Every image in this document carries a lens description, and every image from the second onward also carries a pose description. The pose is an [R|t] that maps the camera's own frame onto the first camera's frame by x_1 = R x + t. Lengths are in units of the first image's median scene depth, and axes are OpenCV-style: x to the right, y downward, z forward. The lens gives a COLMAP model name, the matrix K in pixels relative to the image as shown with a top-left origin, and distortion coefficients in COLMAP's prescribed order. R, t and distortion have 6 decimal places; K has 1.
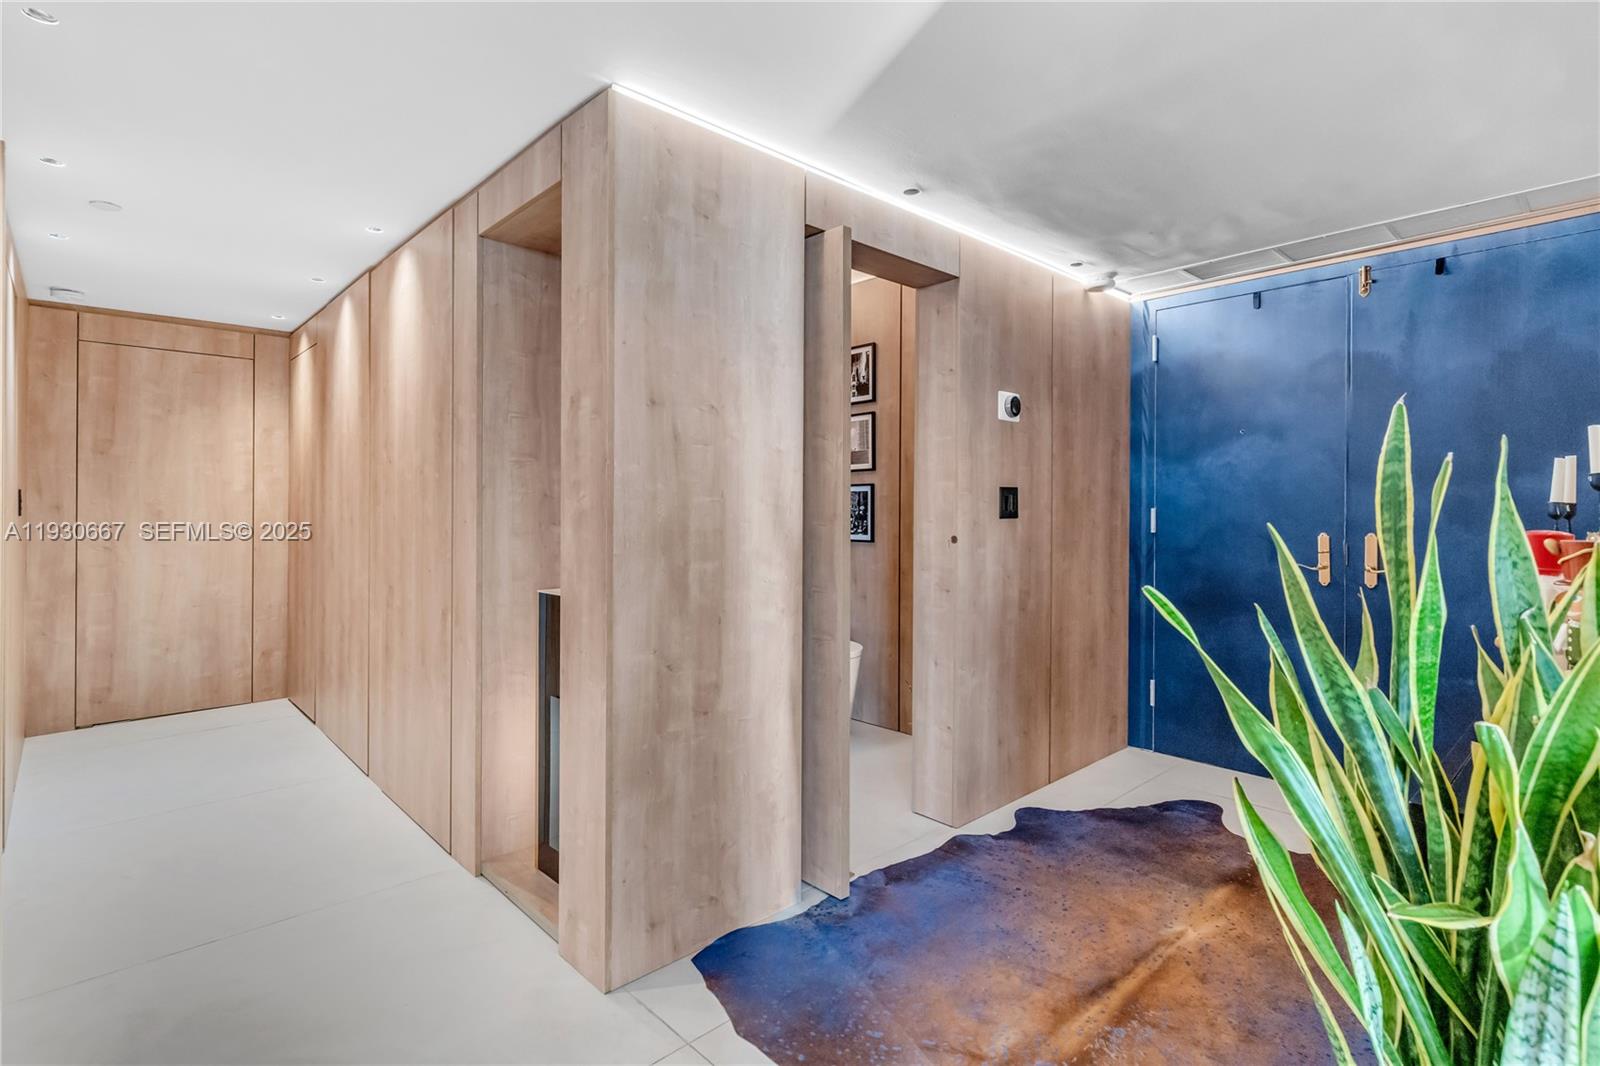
lens RADIAL K [[774.0, 0, 804.7], [0, 774.0, 516.3], [0, 0, 1]] dist [-0.002825, -0.000048]
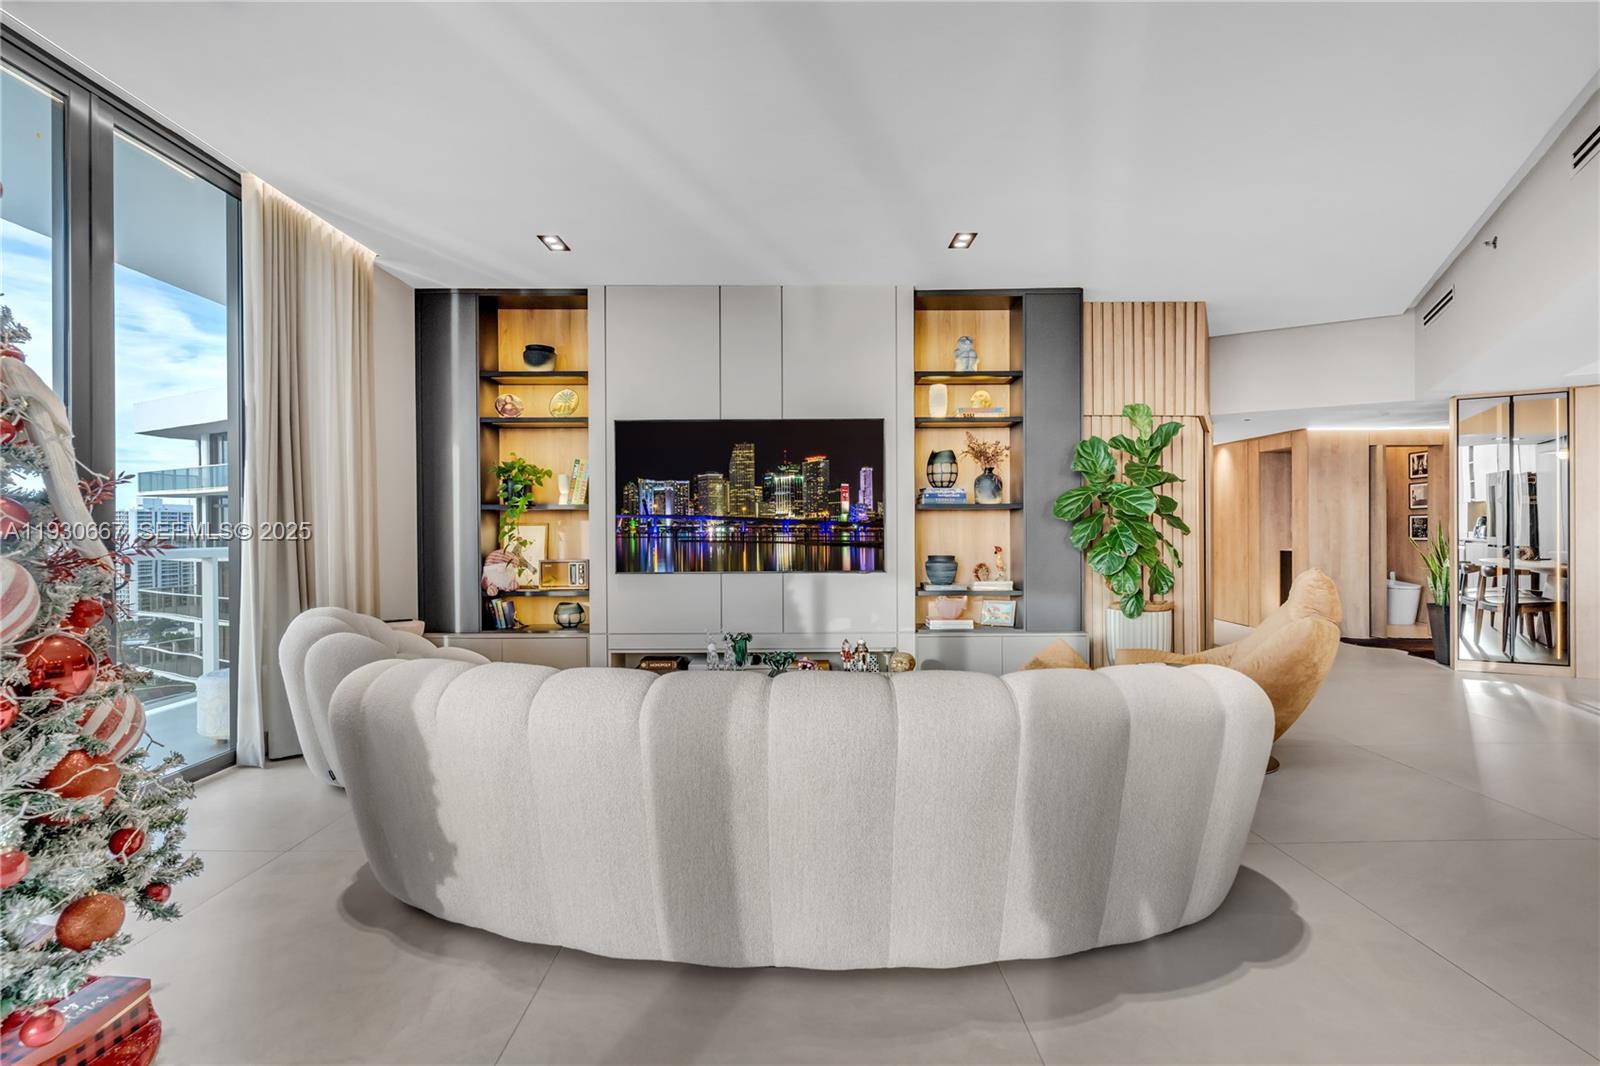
lens RADIAL K [[774.0, 0, 804.7], [0, 774.0, 516.3], [0, 0, 1]] dist [-0.002825, -0.000048]
pose [[0.740685, -0.001377, -0.671851, 0.263862], [0.000182, 0.999998, -0.001849, -0.034927], [0.671853, 0.001247, 0.740684, -1.894936]]
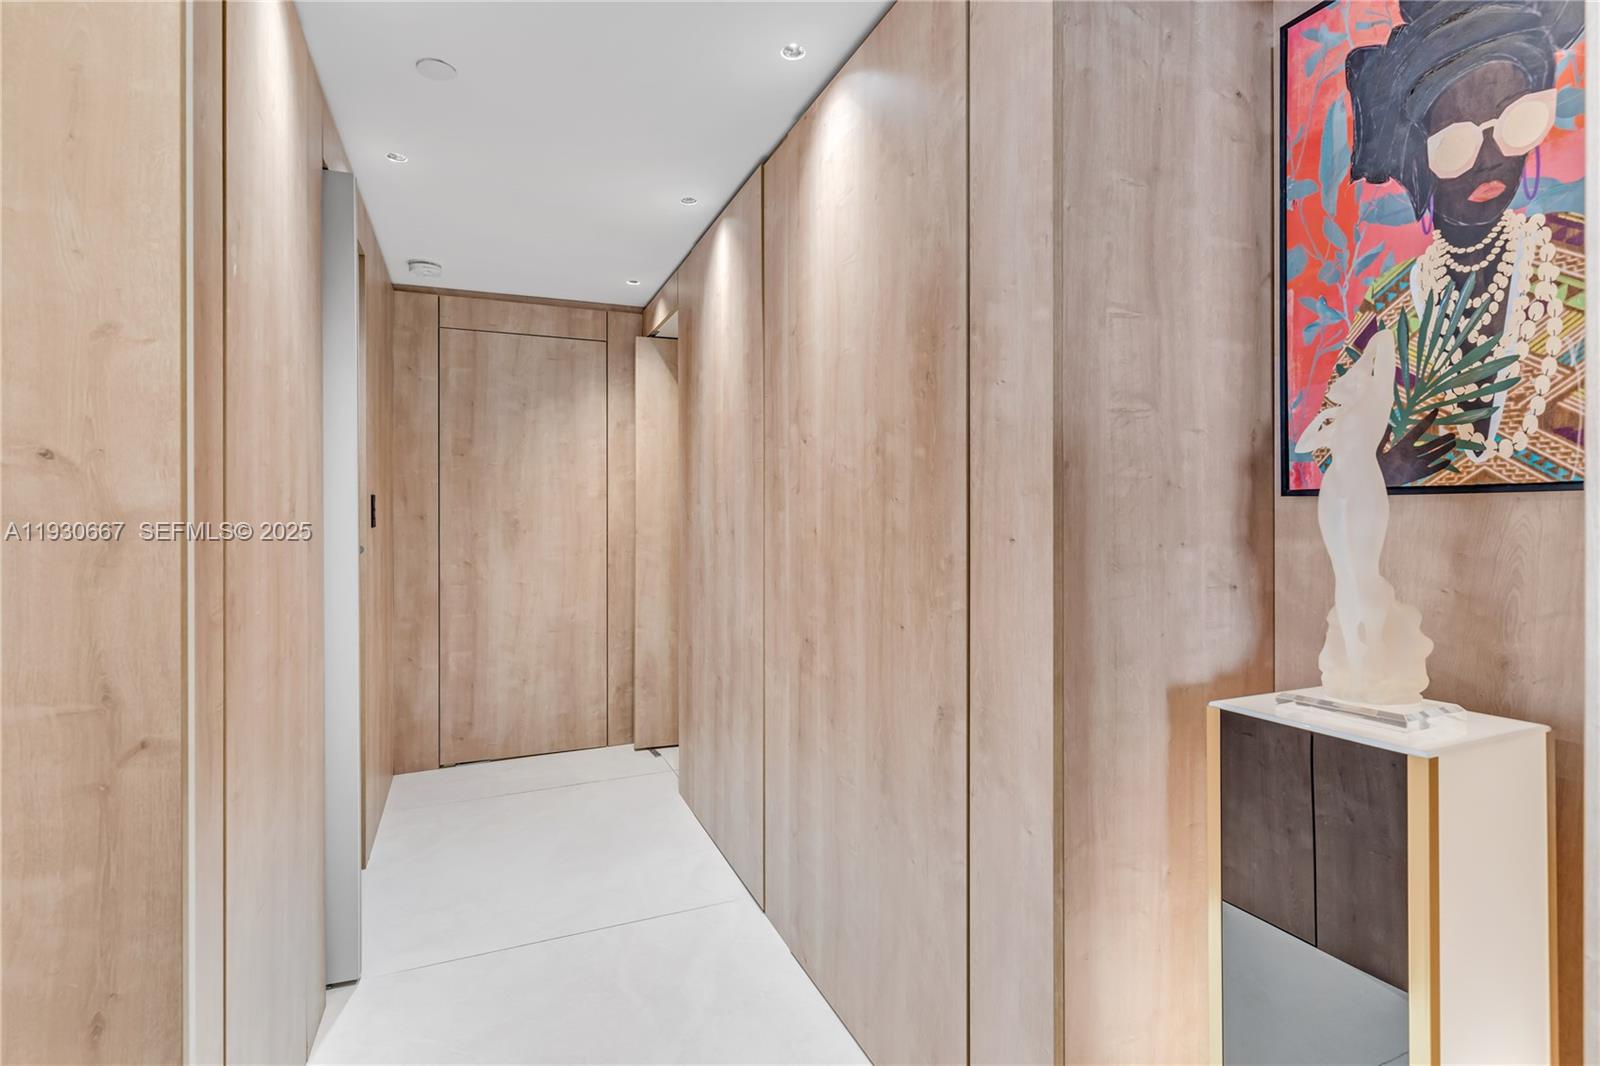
lens RADIAL K [[781.4, 0, 804.7], [0, 781.4, 533.5], [0, 0, 1]] dist [0.002556, 0.000116]
pose [[0.937846, 0.001623, -0.347047, -0.242059], [0.002465, 0.999933, 0.011337, -0.001820], [0.347042, -0.011488, 0.937779, 0.308189]]
